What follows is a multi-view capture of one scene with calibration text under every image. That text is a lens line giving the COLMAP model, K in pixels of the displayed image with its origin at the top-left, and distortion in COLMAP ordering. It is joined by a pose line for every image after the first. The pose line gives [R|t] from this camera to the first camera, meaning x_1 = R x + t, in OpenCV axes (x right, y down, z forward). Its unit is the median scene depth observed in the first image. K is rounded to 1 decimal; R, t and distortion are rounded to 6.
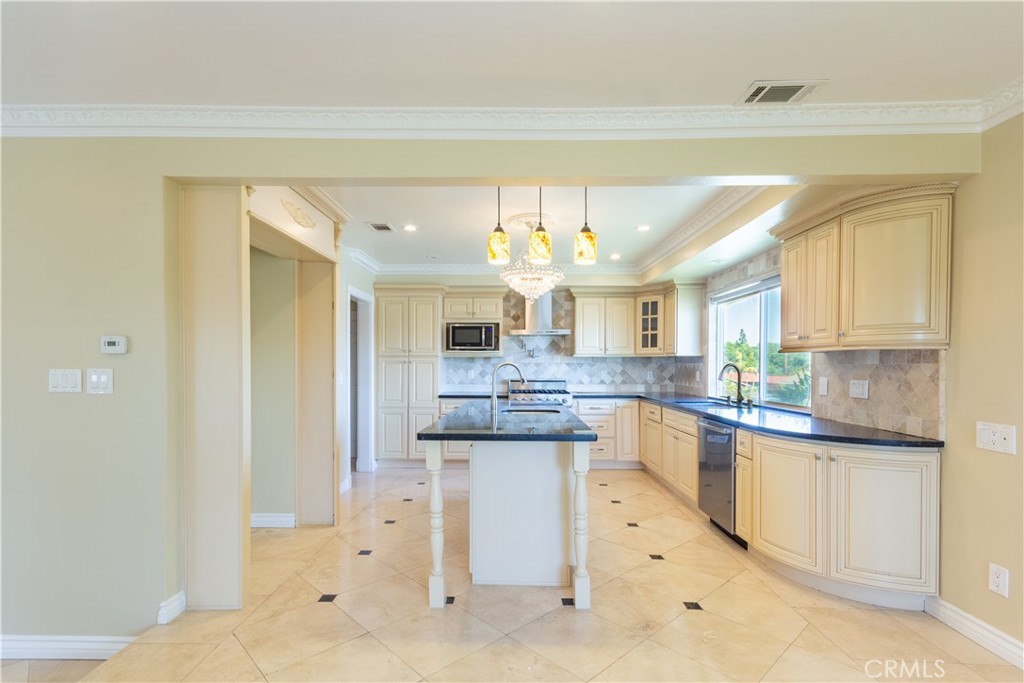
lens RADIAL K [[477.9, 0, 498.3], [0, 477.9, 372.4], [0, 0, 1]] dist [-0.001361, 0.000590]
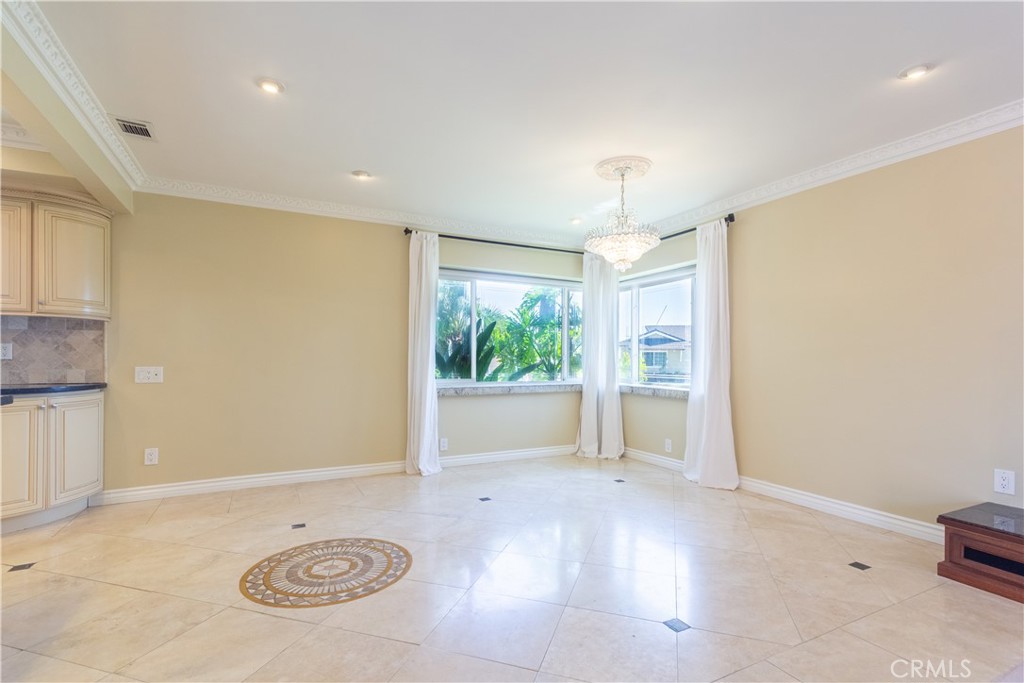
lens RADIAL K [[477.9, 0, 510.1], [0, 477.9, 355.6], [0, 0, 1]] dist [-0.001361, 0.000590]
pose [[-0.479045, -0.004311, 0.877780, -0.936641], [0.008702, 0.999915, 0.009659, 0.053502], [-0.877747, 0.012266, -0.478967, 0.585994]]
